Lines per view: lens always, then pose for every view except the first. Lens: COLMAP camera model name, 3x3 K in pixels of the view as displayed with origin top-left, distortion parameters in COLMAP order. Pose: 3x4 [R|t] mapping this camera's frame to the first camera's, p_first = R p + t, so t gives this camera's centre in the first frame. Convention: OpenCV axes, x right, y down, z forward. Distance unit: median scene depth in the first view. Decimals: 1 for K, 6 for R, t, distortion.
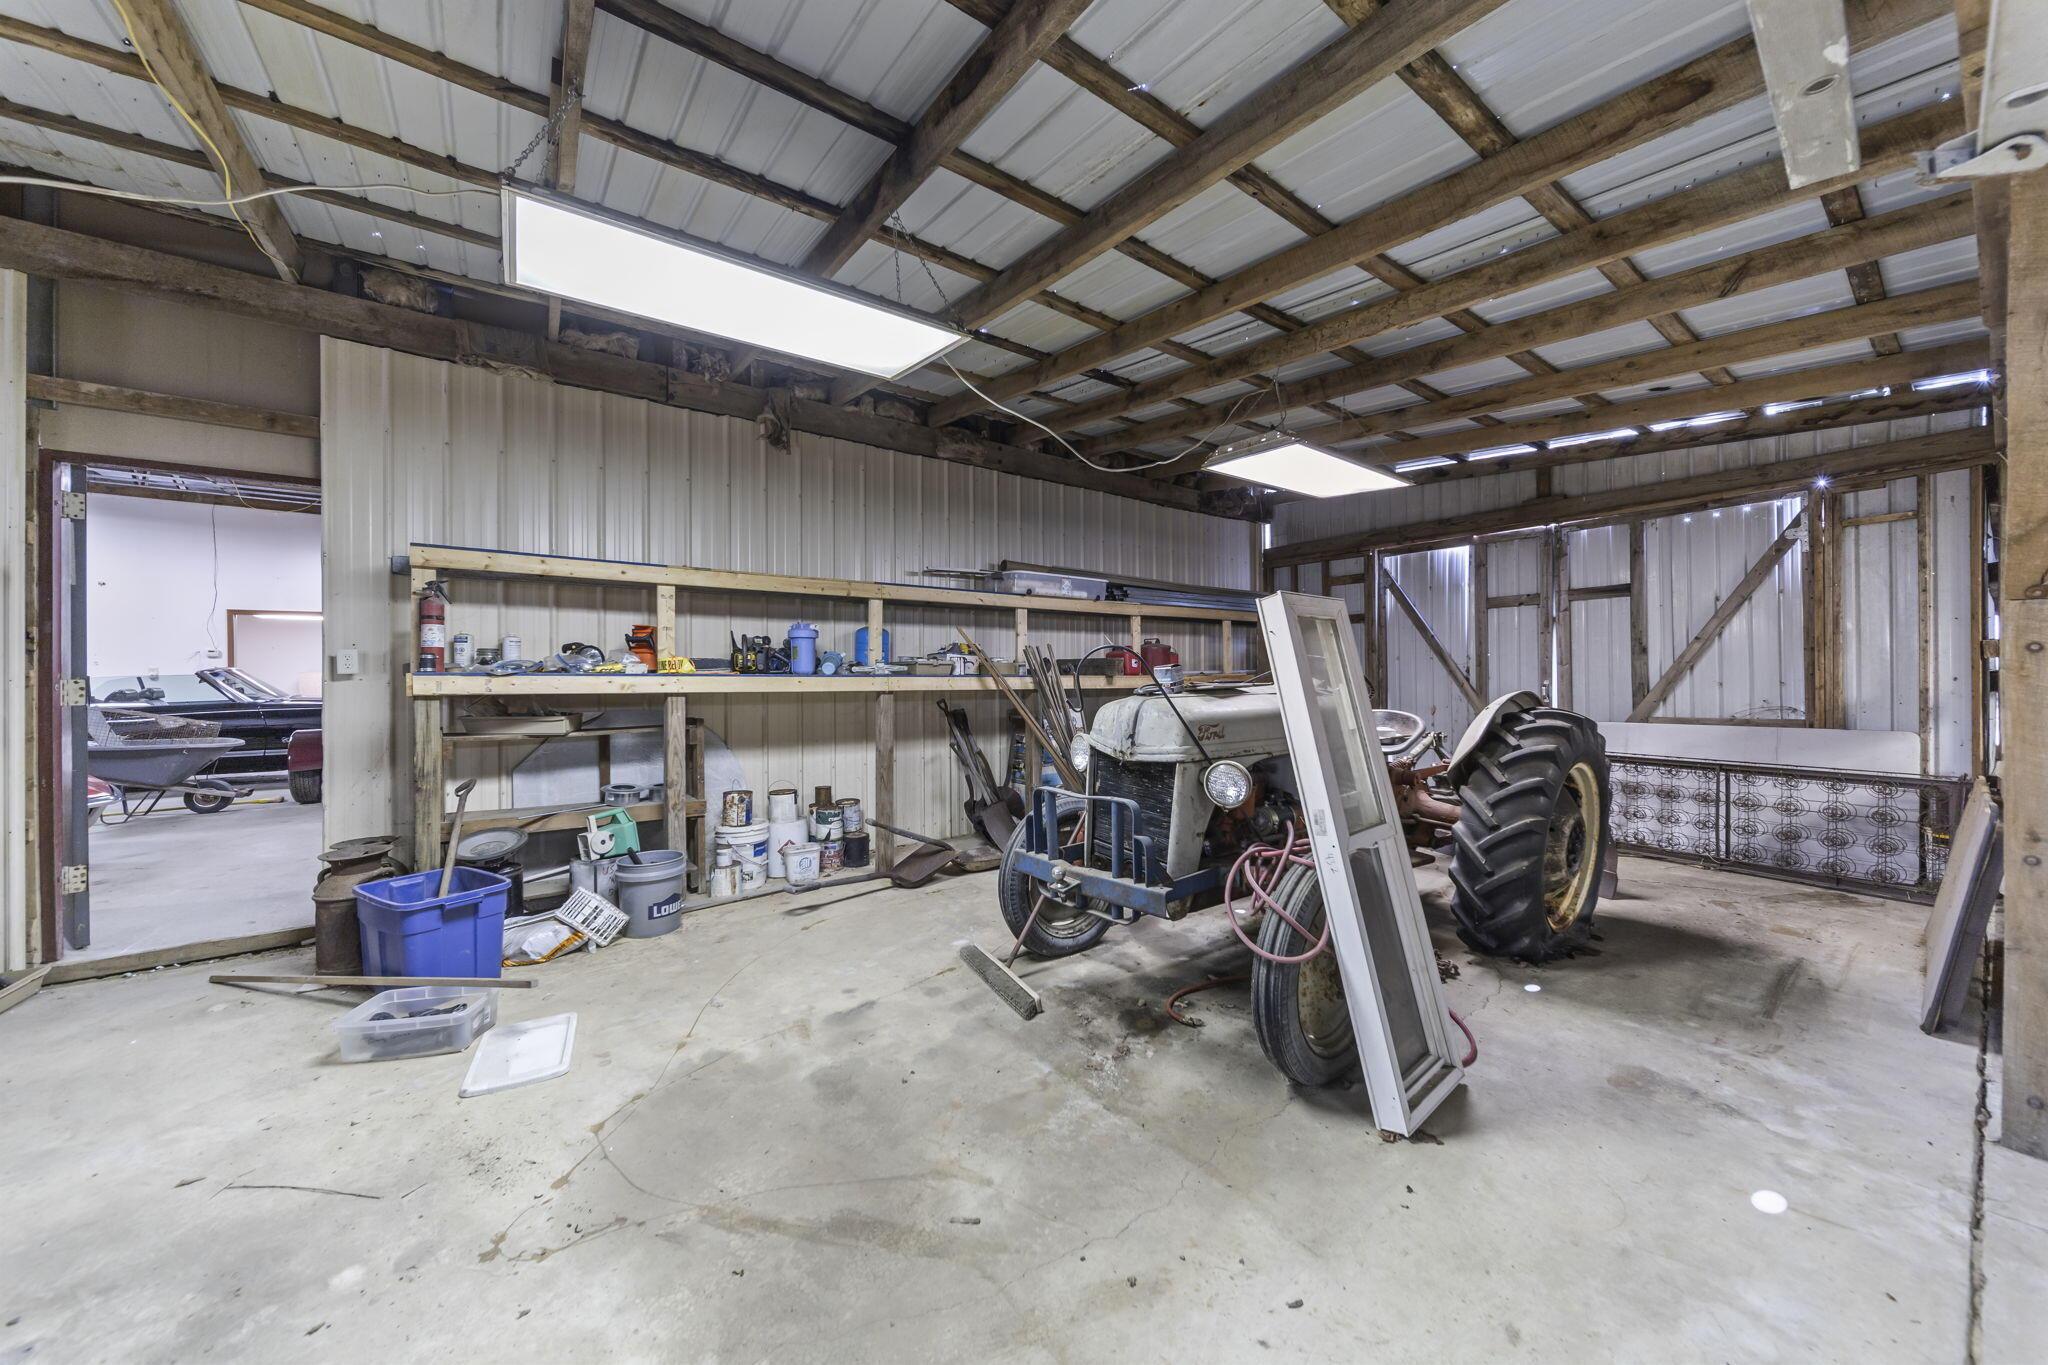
lens RADIAL K [[710.2, 0, 1024.0], [0, 710.2, 682.5], [0, 0, 1]] dist [-0.002600, -0.000250]
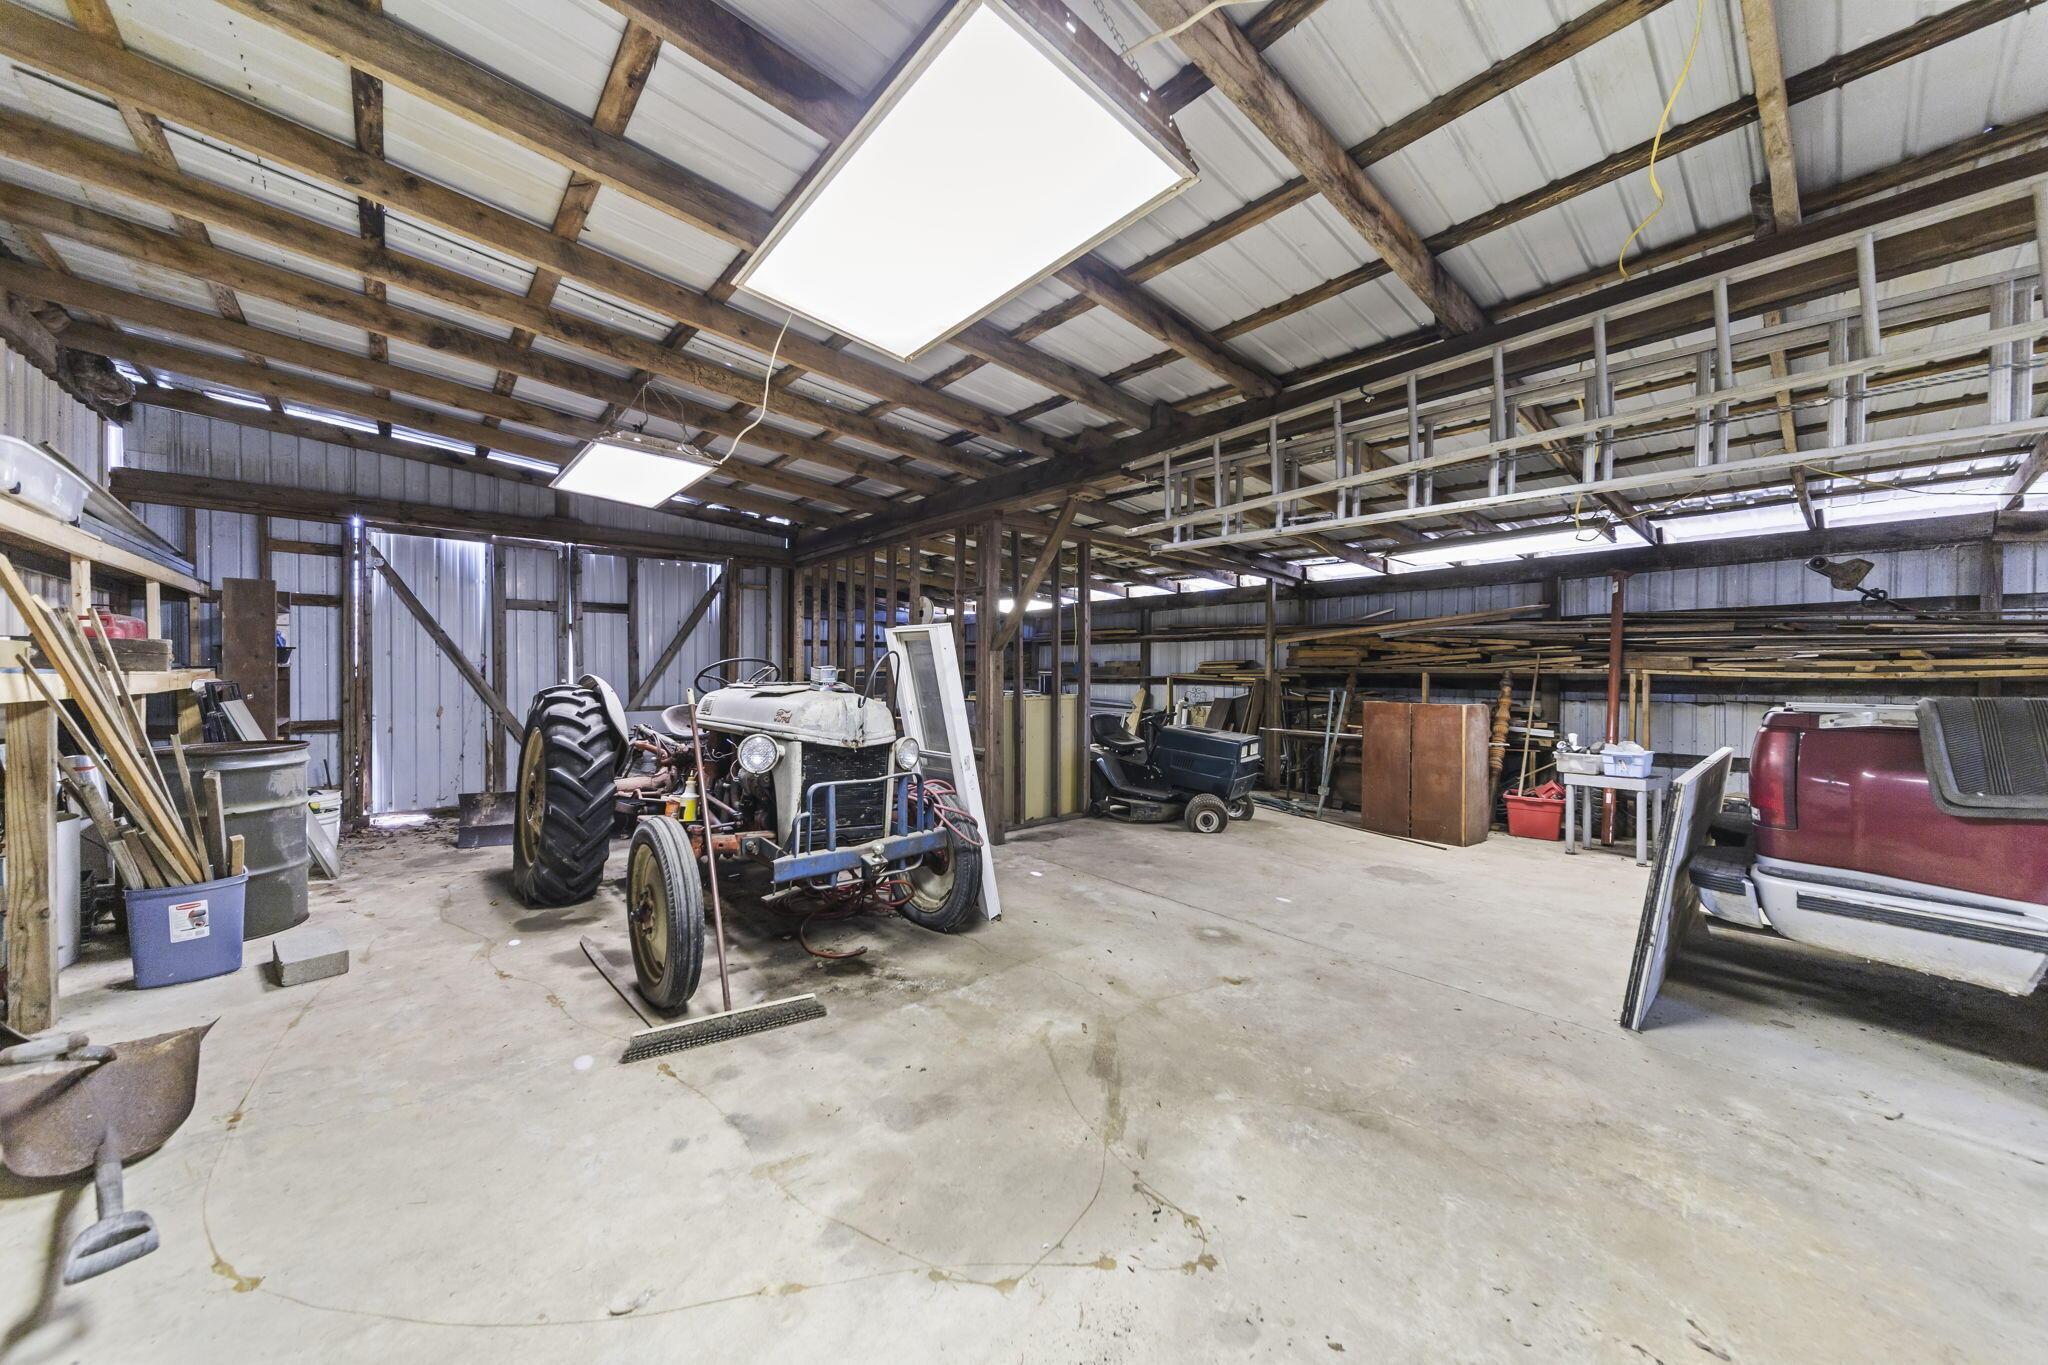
lens RADIAL K [[710.2, 0, 1024.0], [0, 710.2, 682.5], [0, 0, 1]] dist [-0.002600, -0.000250]
pose [[-0.083682, -0.005292, 0.996478, -0.959478], [0.001305, 0.999984, 0.005420, -0.005418], [-0.996492, 0.001754, -0.083674, 0.746485]]
